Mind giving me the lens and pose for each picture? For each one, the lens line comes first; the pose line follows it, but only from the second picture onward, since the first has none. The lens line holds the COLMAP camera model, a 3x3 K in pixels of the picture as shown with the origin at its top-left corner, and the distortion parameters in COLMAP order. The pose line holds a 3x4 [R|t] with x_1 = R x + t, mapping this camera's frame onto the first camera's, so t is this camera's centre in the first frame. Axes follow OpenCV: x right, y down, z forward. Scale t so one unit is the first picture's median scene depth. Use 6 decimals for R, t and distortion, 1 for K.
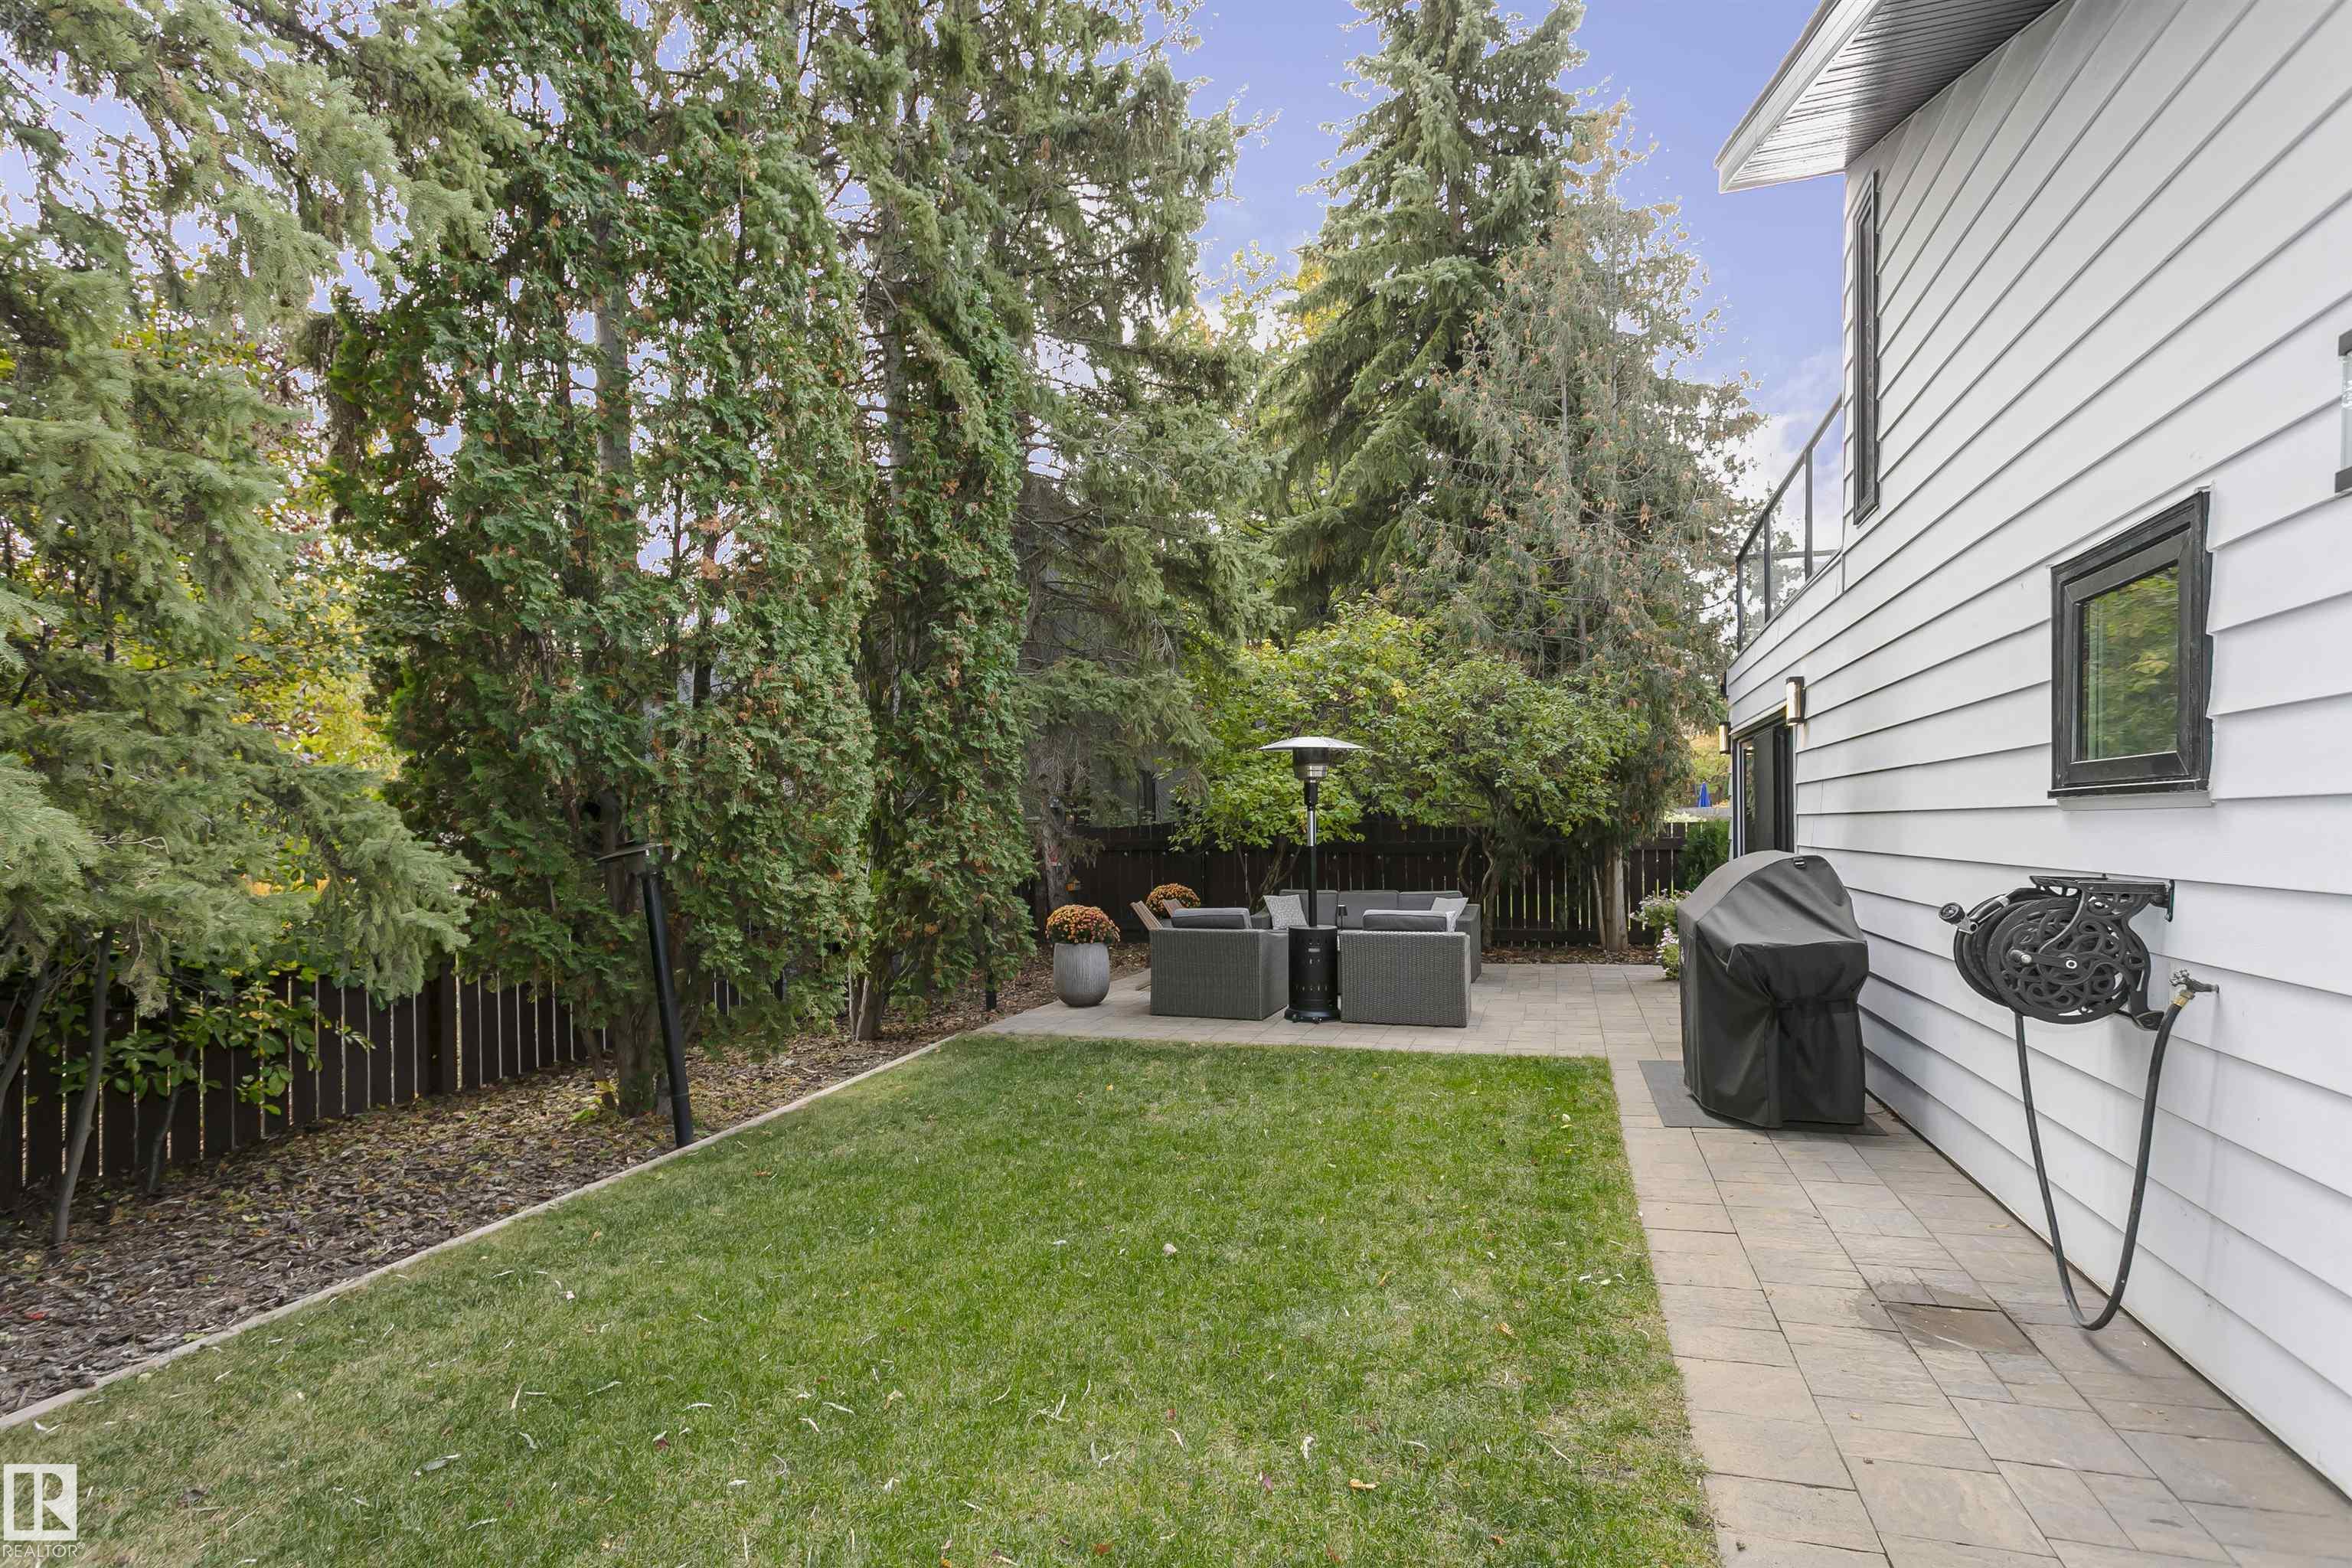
lens RADIAL K [[1149.1, 0, 1178.0], [0, 1149.1, 804.2], [0, 0, 1]] dist [0.003896, 0.003455]
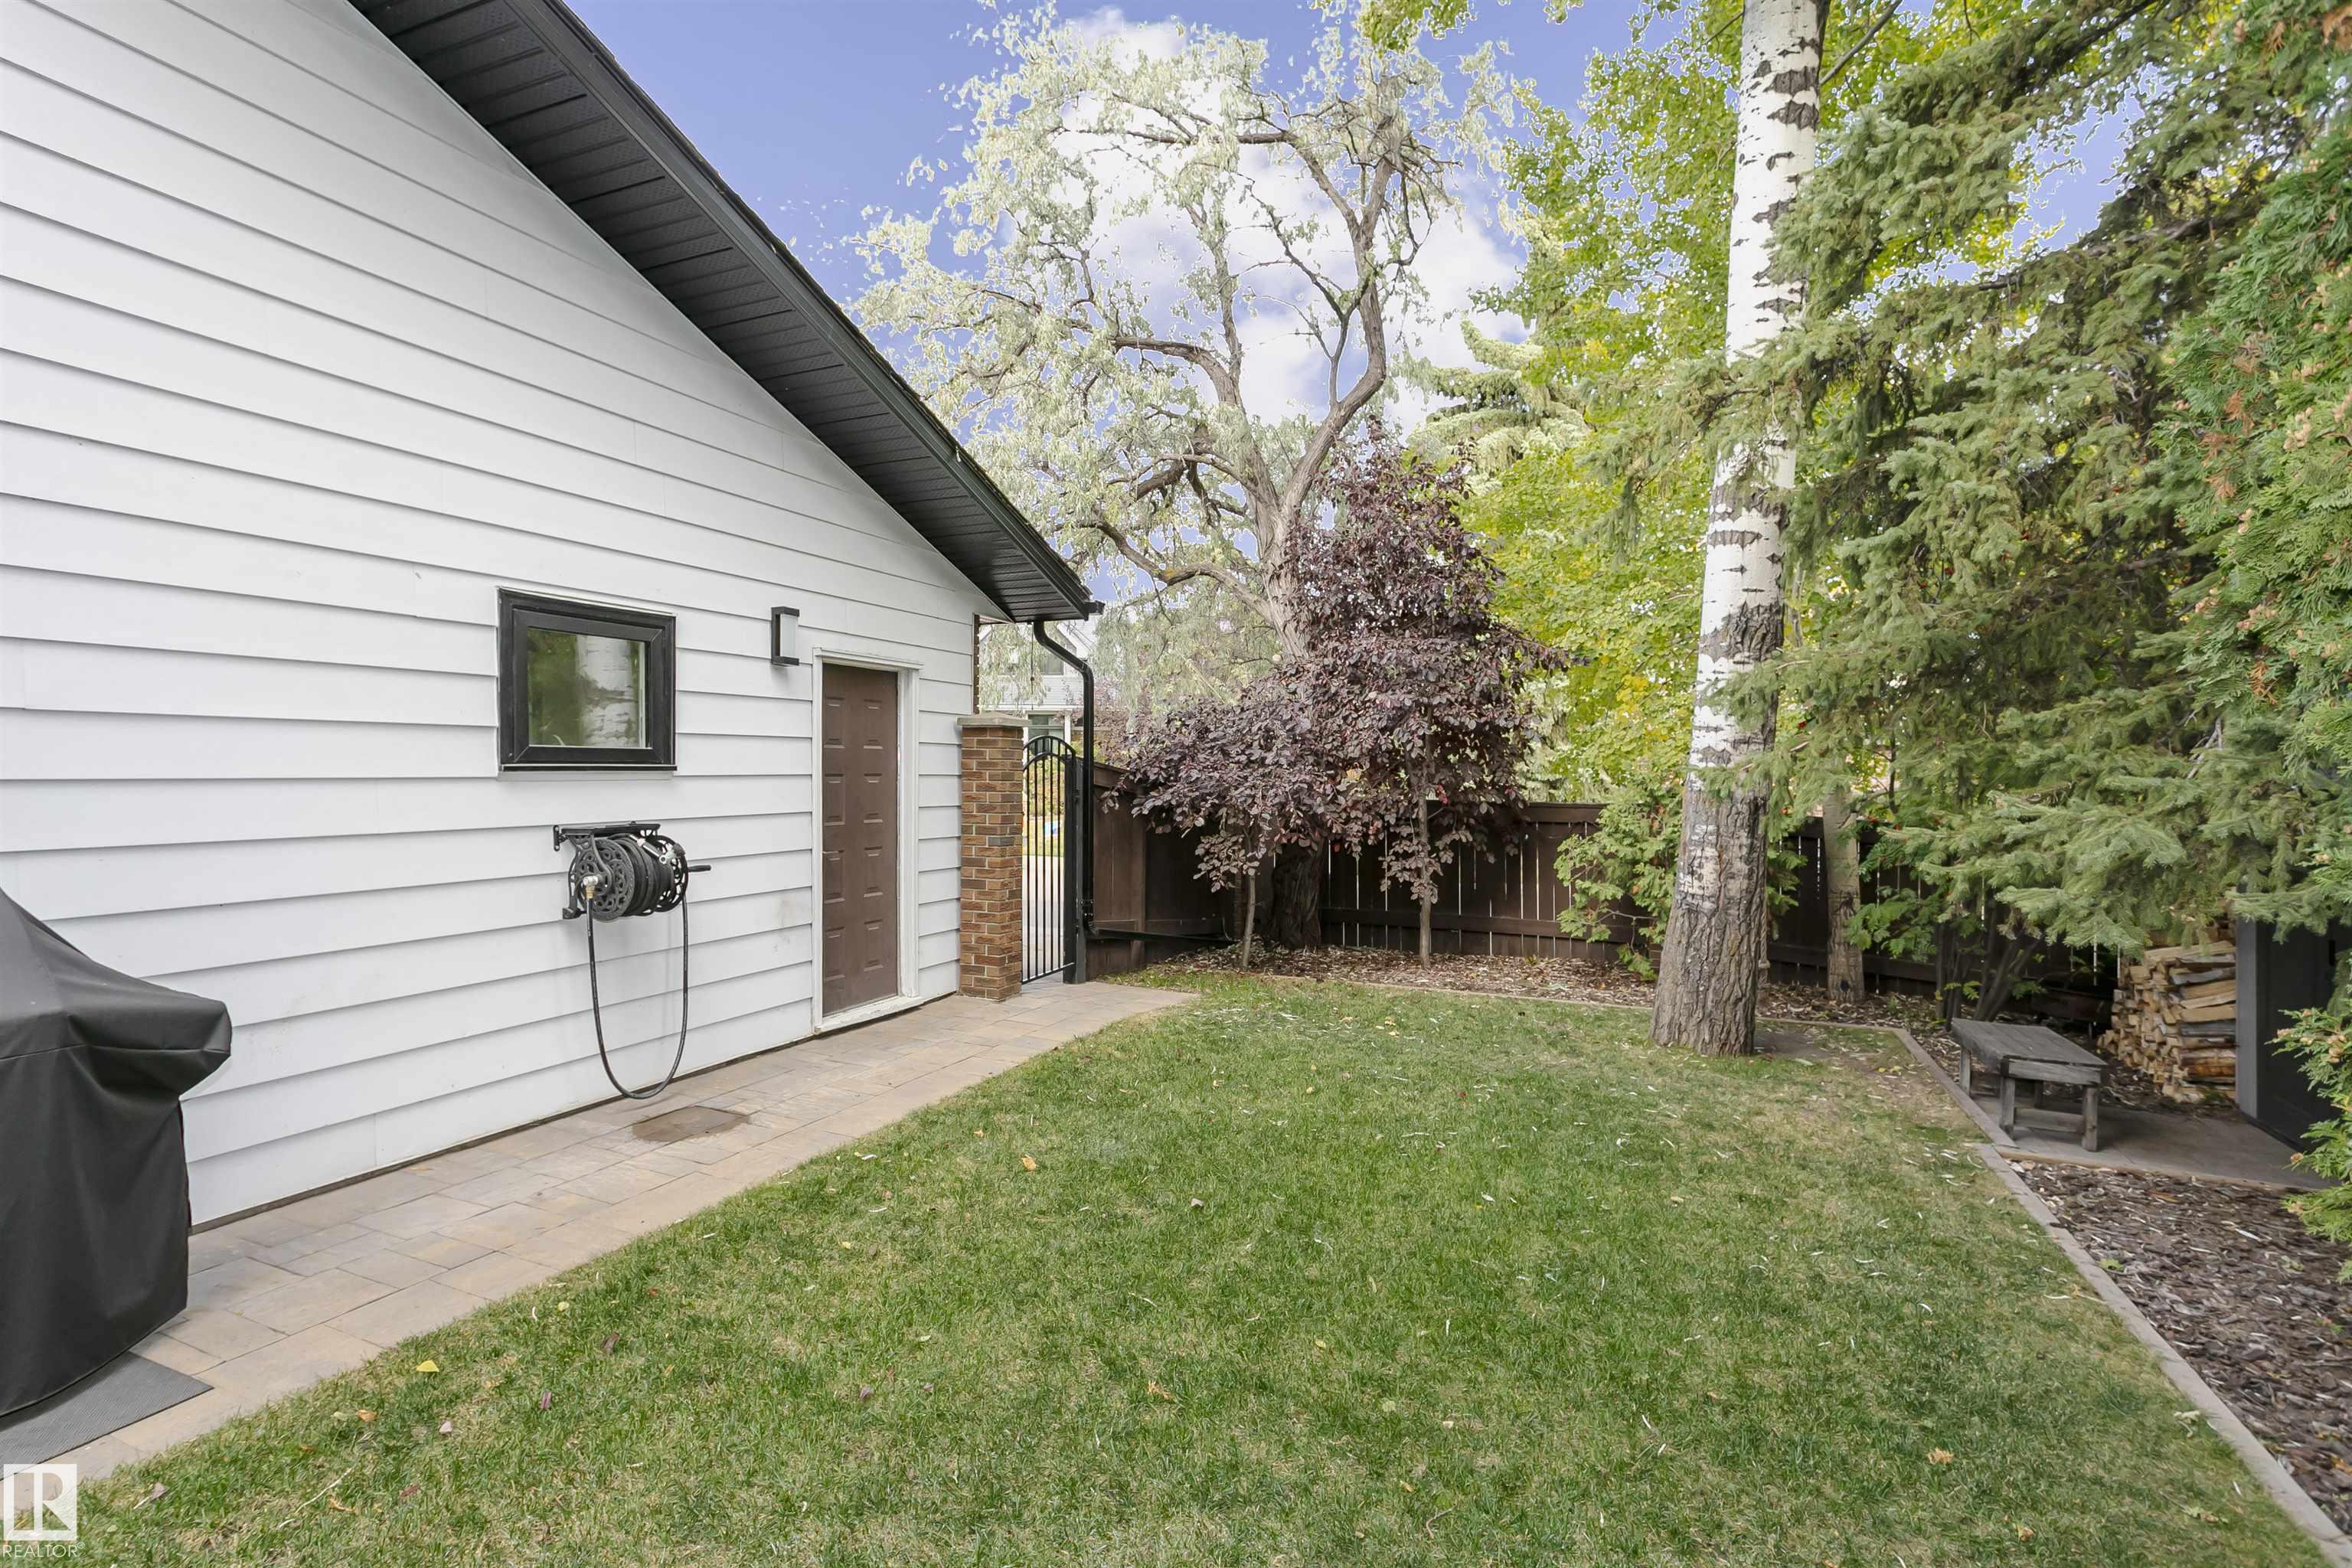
lens RADIAL K [[1149.1, 0, 1167.4], [0, 1149.1, 780.3], [0, 0, 1]] dist [0.003896, 0.003455]
pose [[-0.996754, 0.011382, 0.079703, -0.064295], [0.010515, 0.999881, -0.011293, 0.027173], [-0.079822, -0.010418, -0.996755, 2.186593]]
